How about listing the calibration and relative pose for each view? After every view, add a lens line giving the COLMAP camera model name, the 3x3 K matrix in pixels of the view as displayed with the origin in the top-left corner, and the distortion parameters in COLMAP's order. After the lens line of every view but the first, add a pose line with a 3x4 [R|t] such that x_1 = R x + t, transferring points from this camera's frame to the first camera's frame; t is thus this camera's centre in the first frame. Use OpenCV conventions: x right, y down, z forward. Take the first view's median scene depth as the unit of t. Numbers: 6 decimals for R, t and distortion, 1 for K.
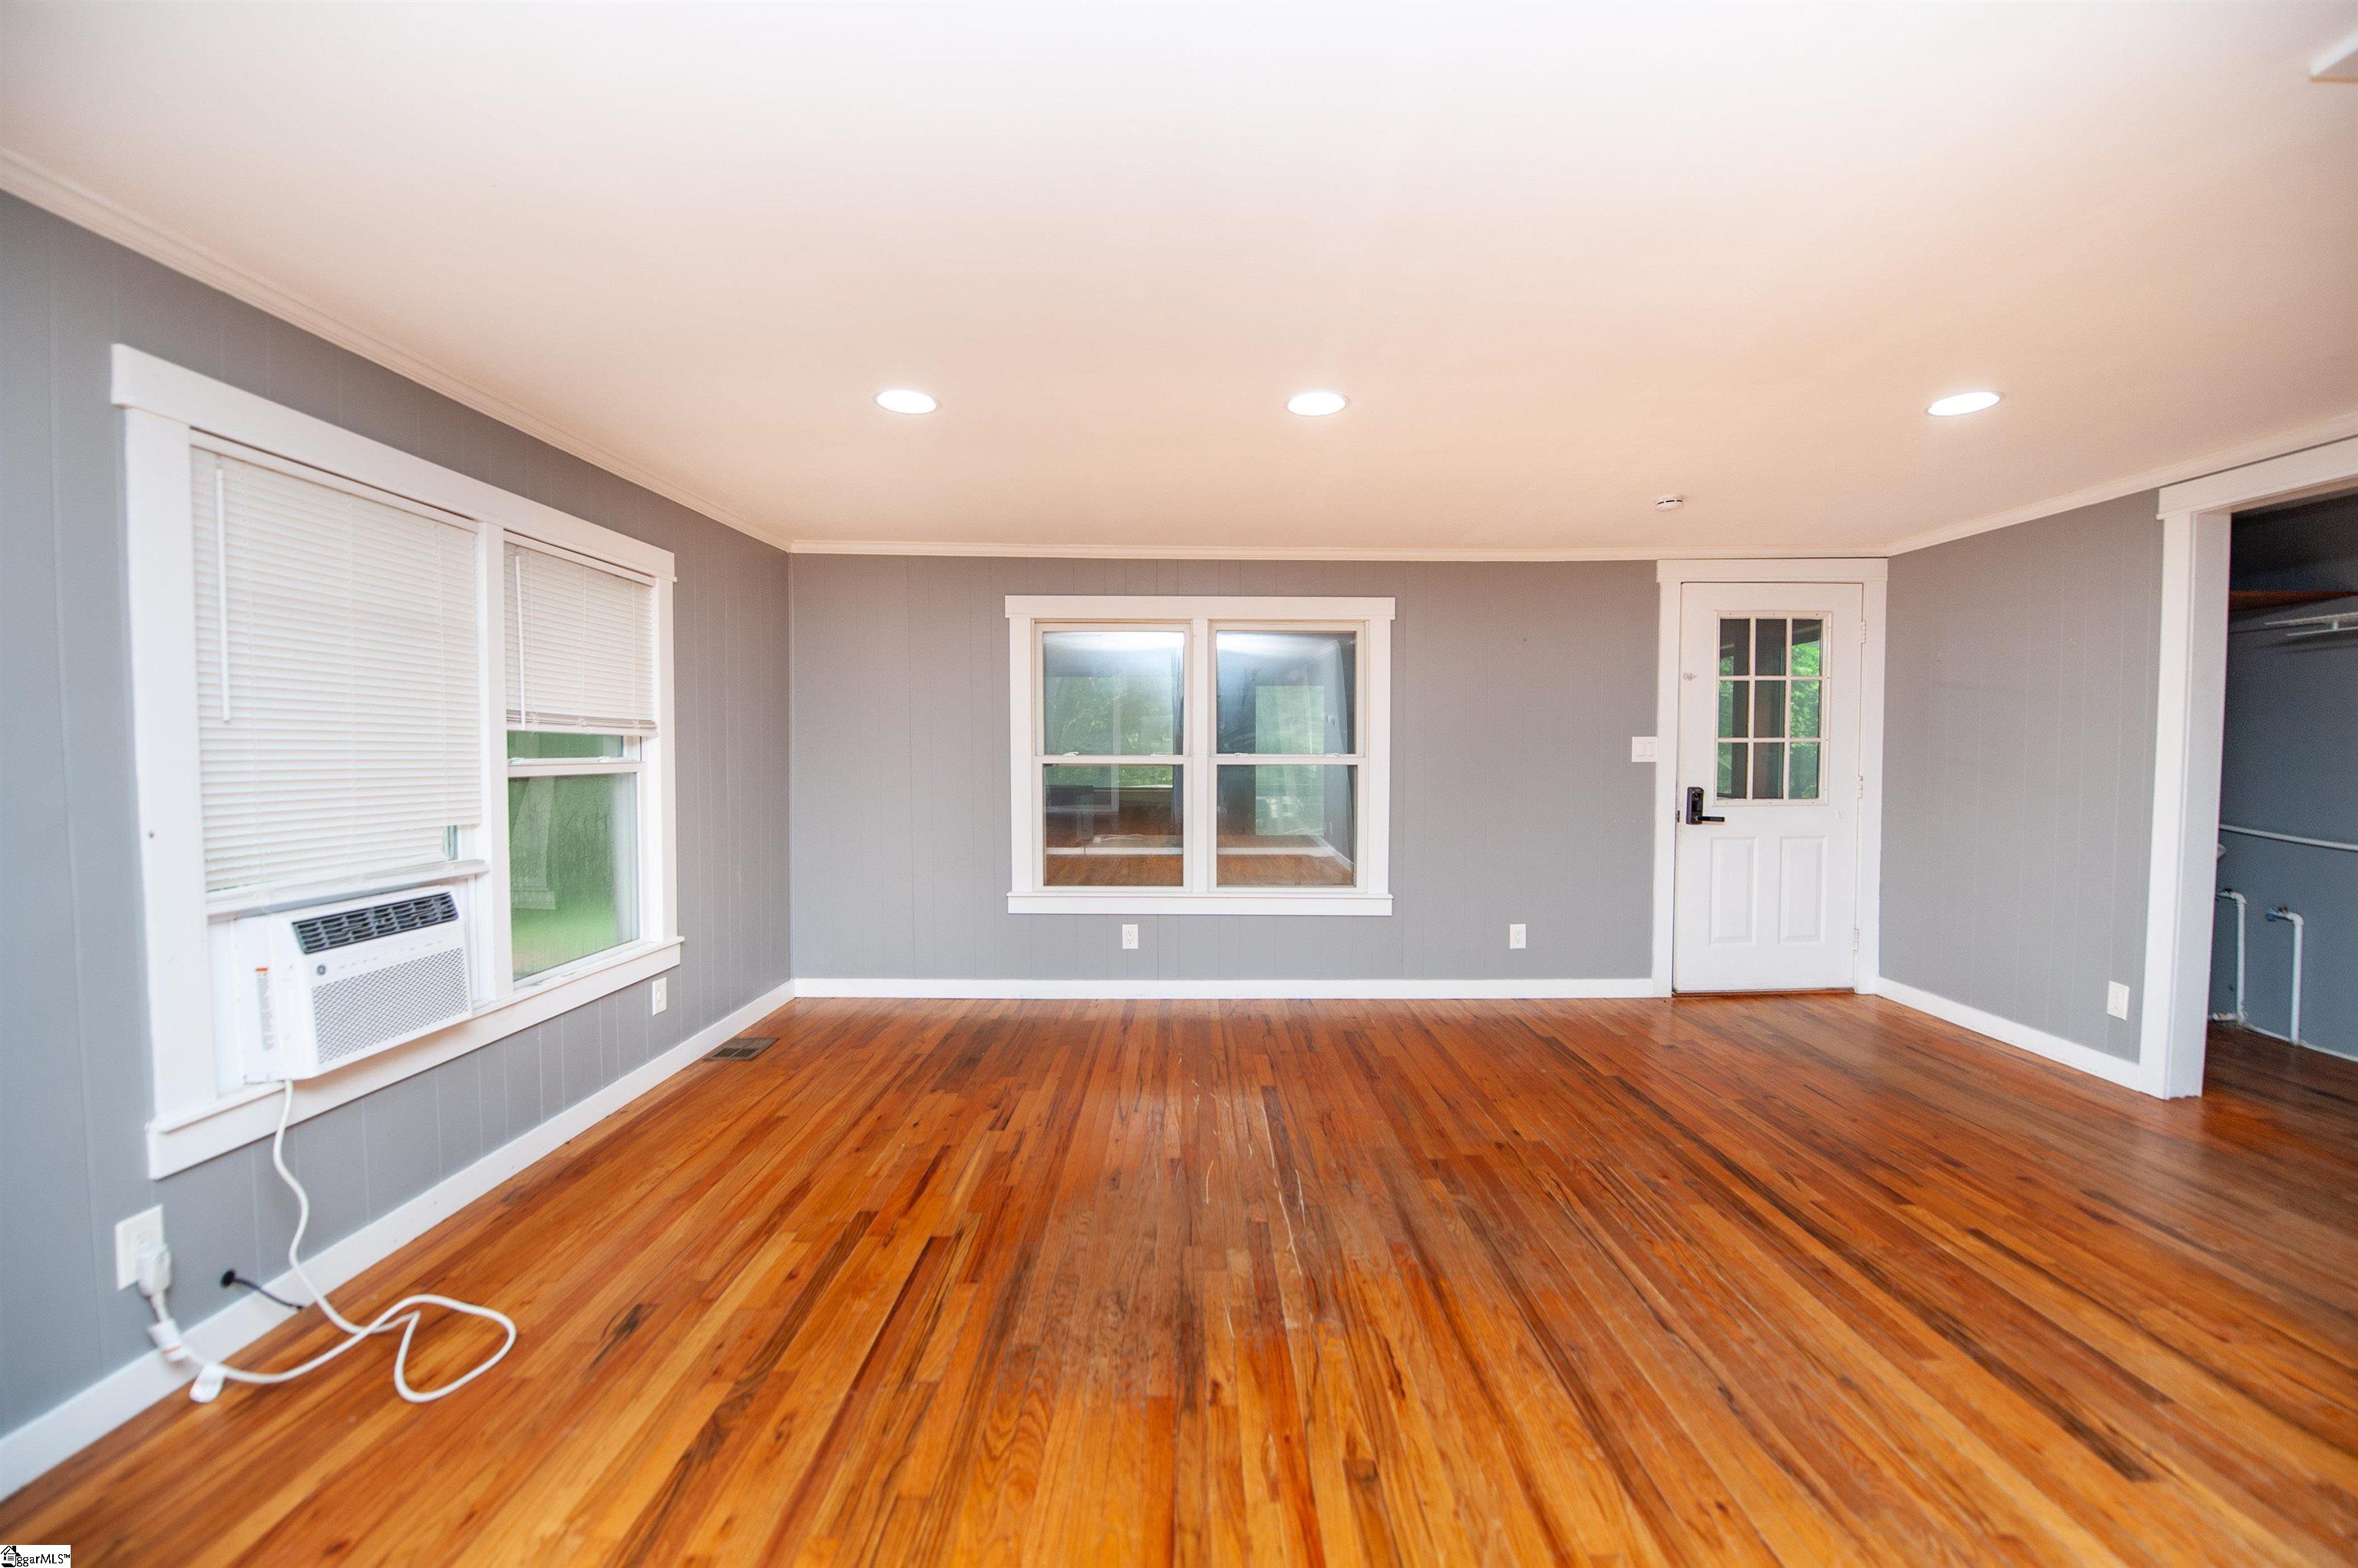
lens RADIAL K [[955.3, 0, 1186.0], [0, 955.3, 794.6], [0, 0, 1]] dist [-0.014173, -0.004738]
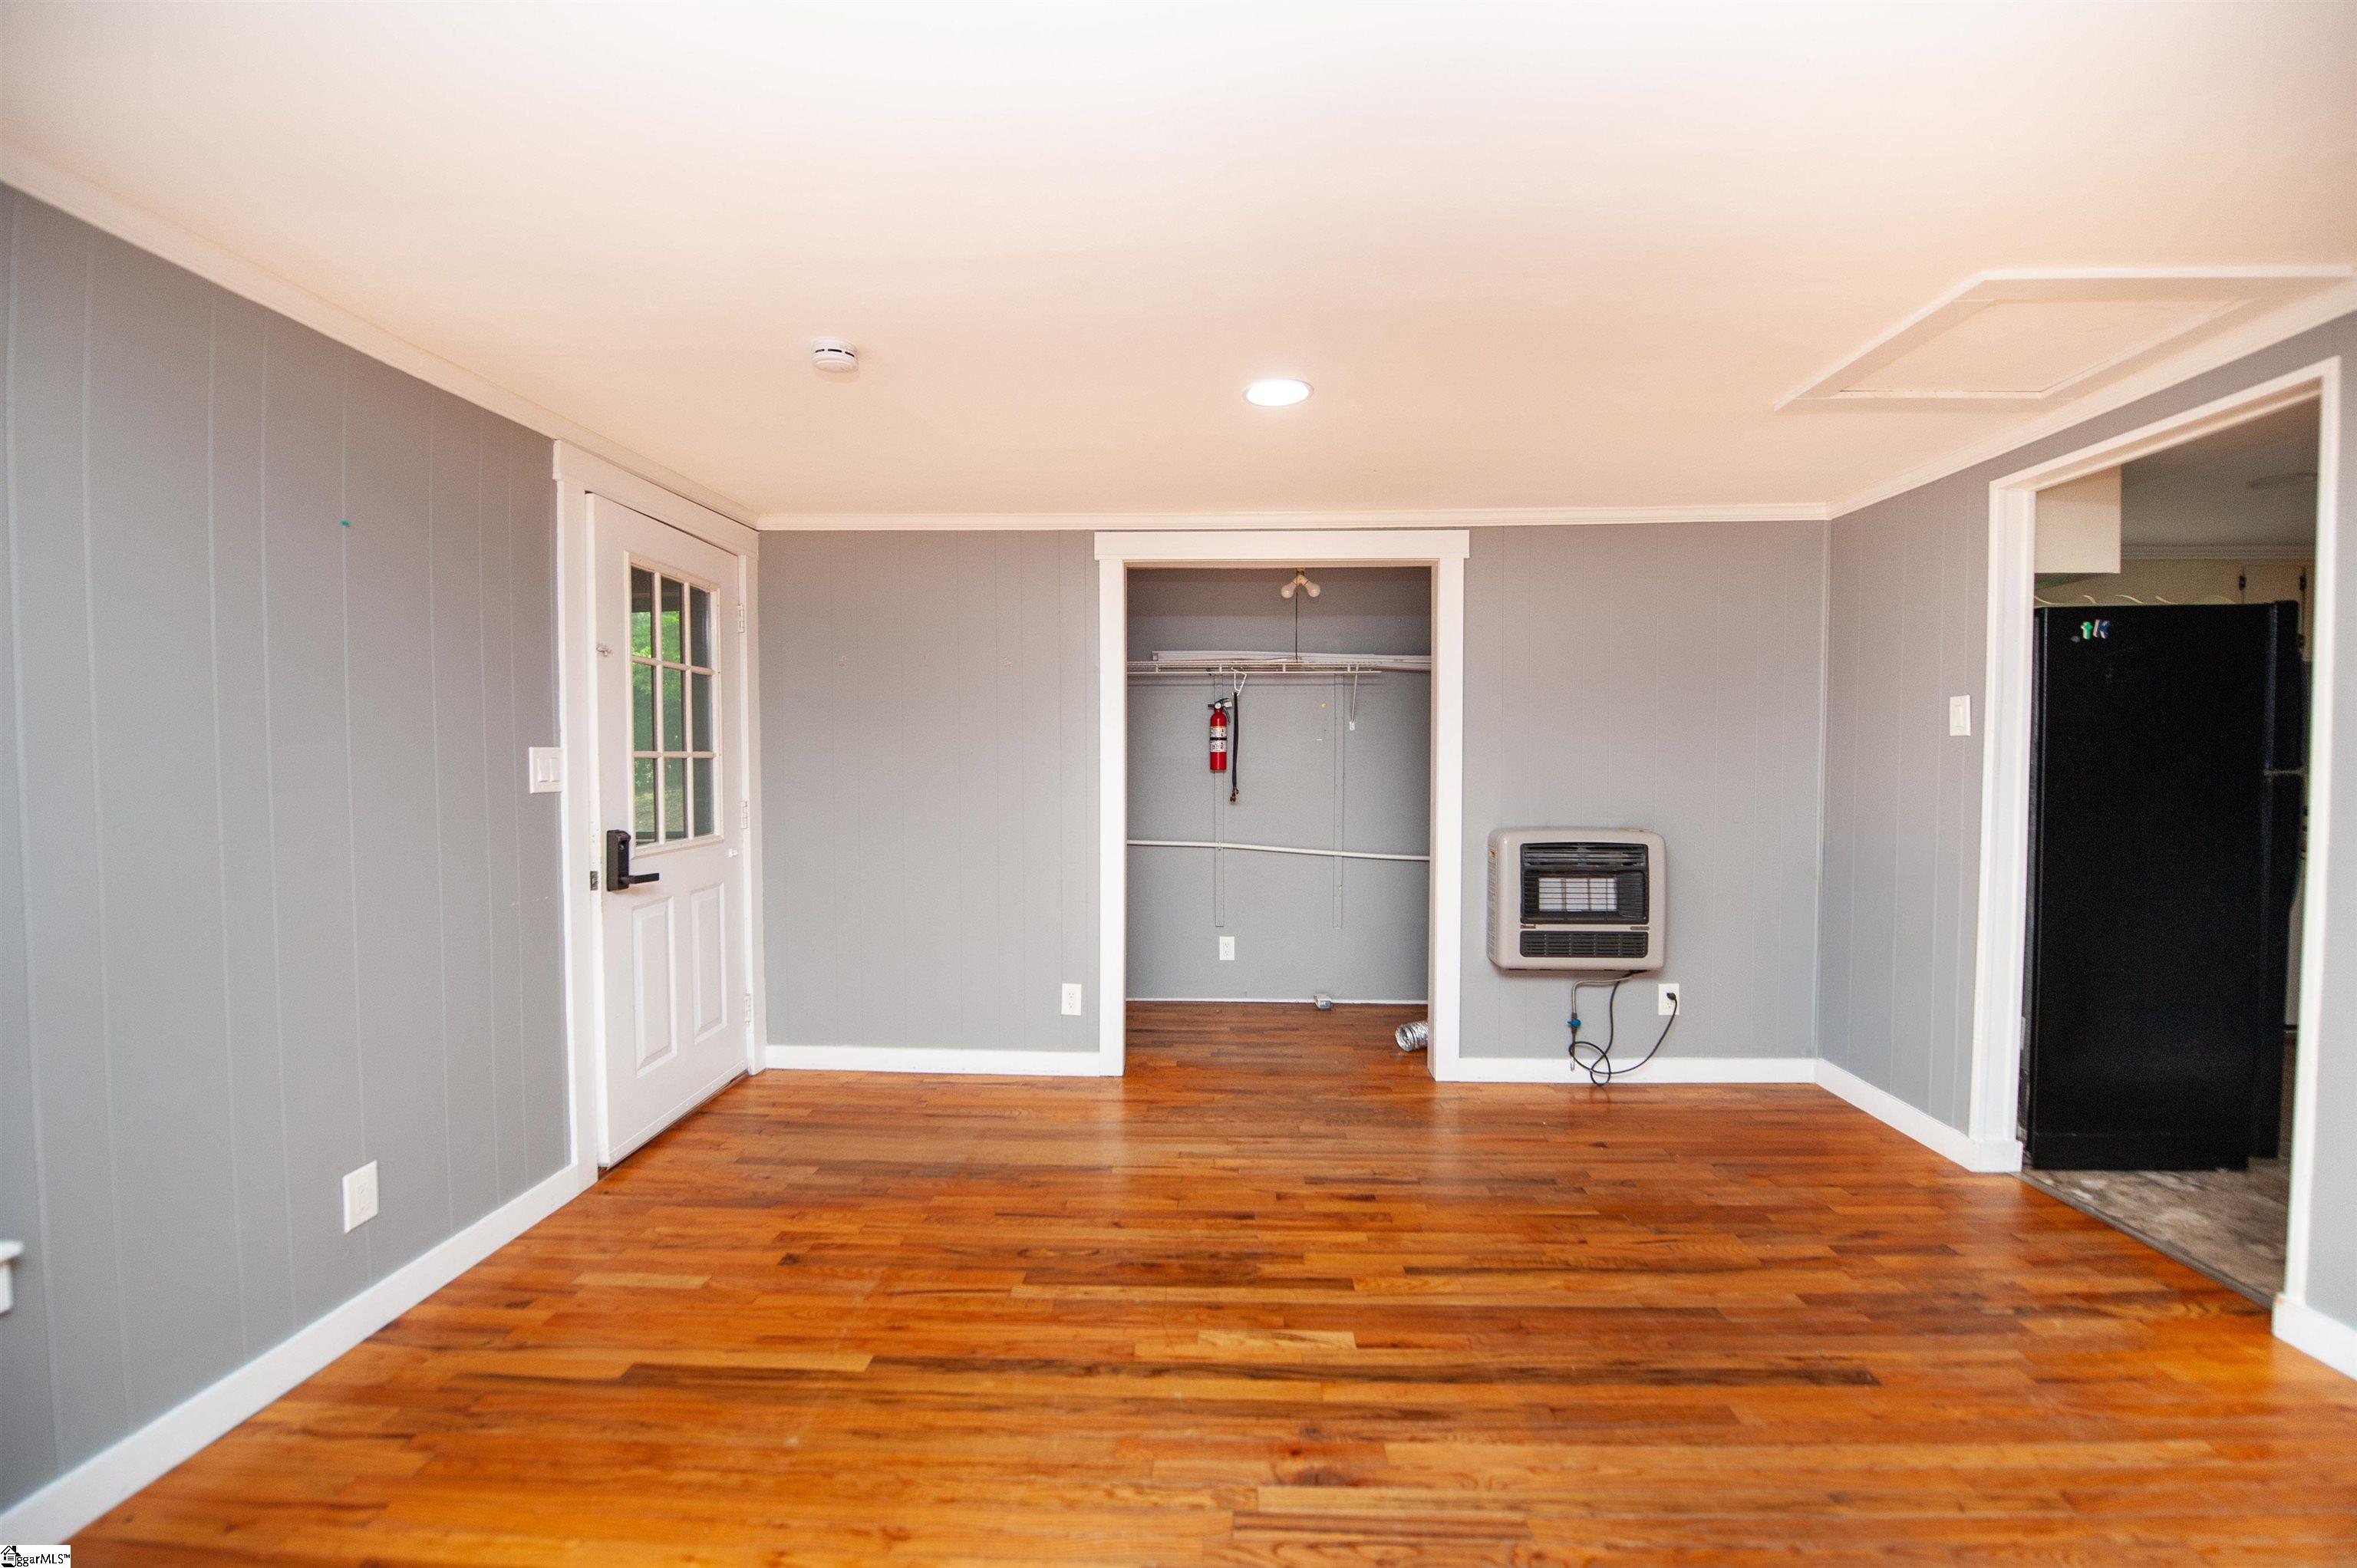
lens RADIAL K [[954.8, 0, 1185.5], [0, 954.8, 794.5], [0, 0, 1]] dist [-0.014173, -0.004738]
pose [[0.033942, -0.034934, 0.998813, -0.085589], [0.045915, 0.998388, 0.033359, -0.044910], [-0.998369, 0.044729, 0.035491, 0.795076]]
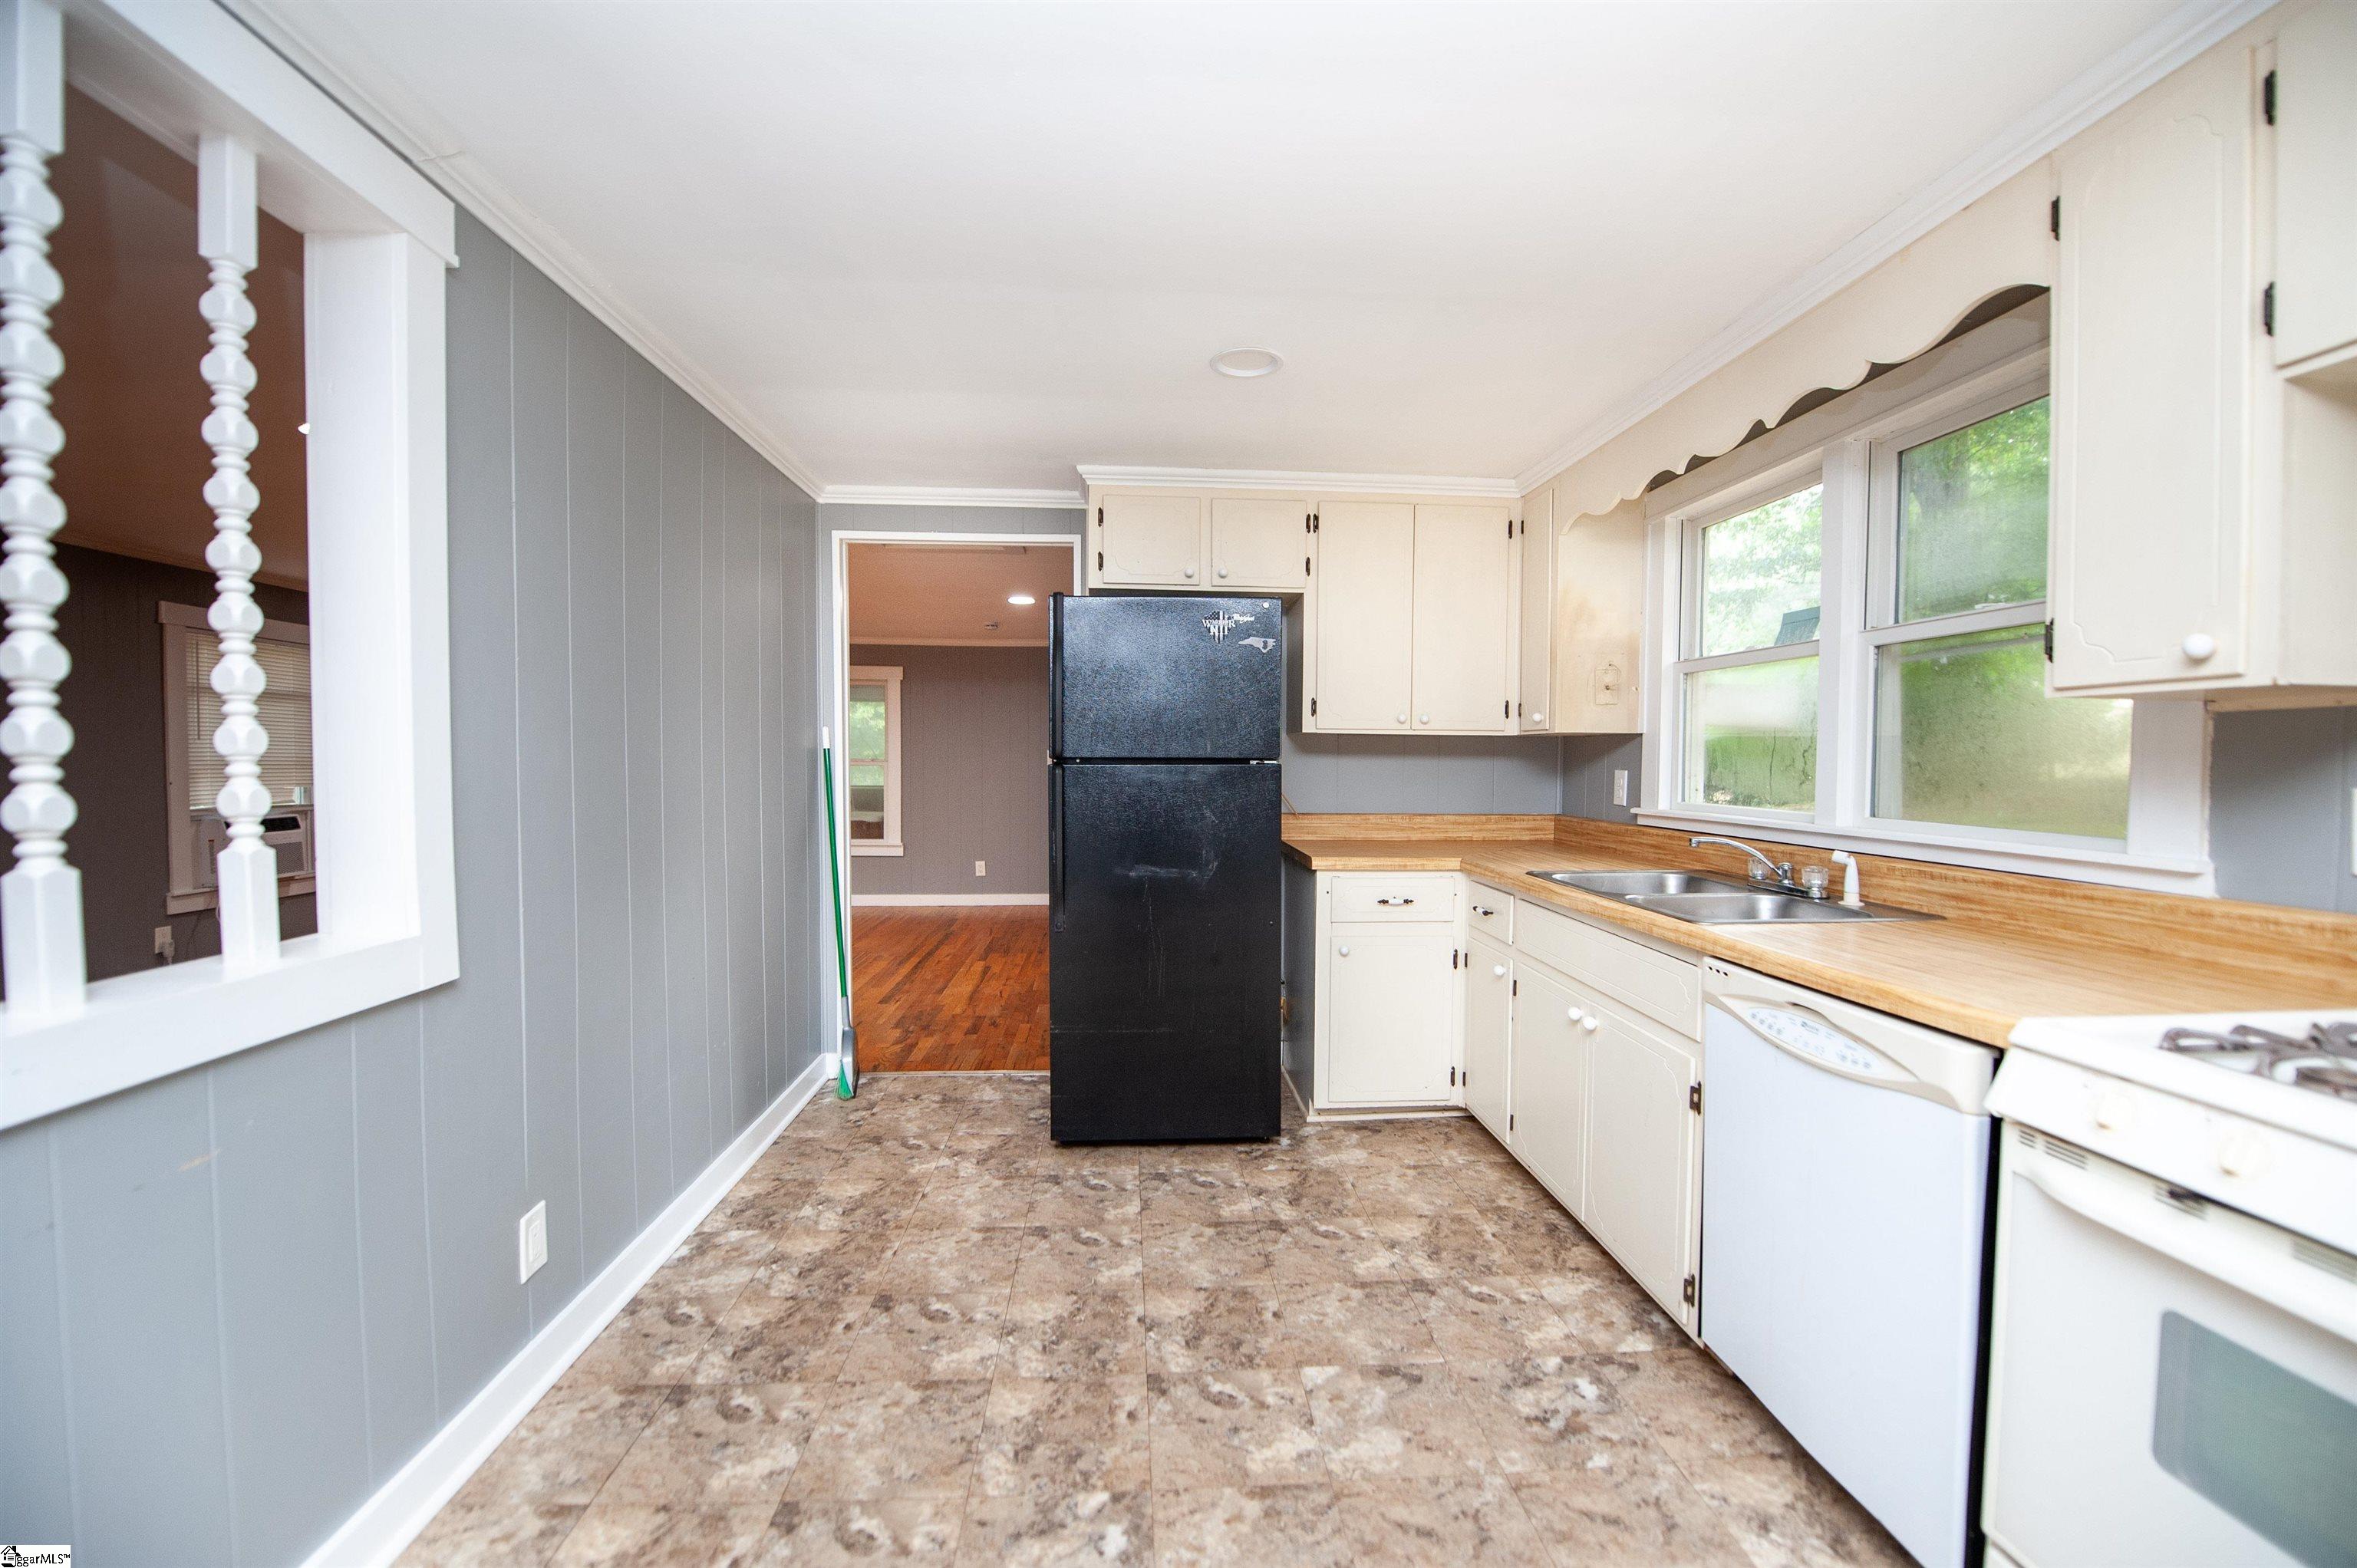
lens RADIAL K [[956.3, 0, 1178.5], [0, 956.3, 784.0], [0, 0, 1]] dist [-0.013738, -0.004000]
pose [[0.997915, 0.000706, 0.064542, 0.776376], [0.000663, 0.999775, -0.021193, 0.049398], [-0.064542, 0.021191, 0.997690, -0.909637]]
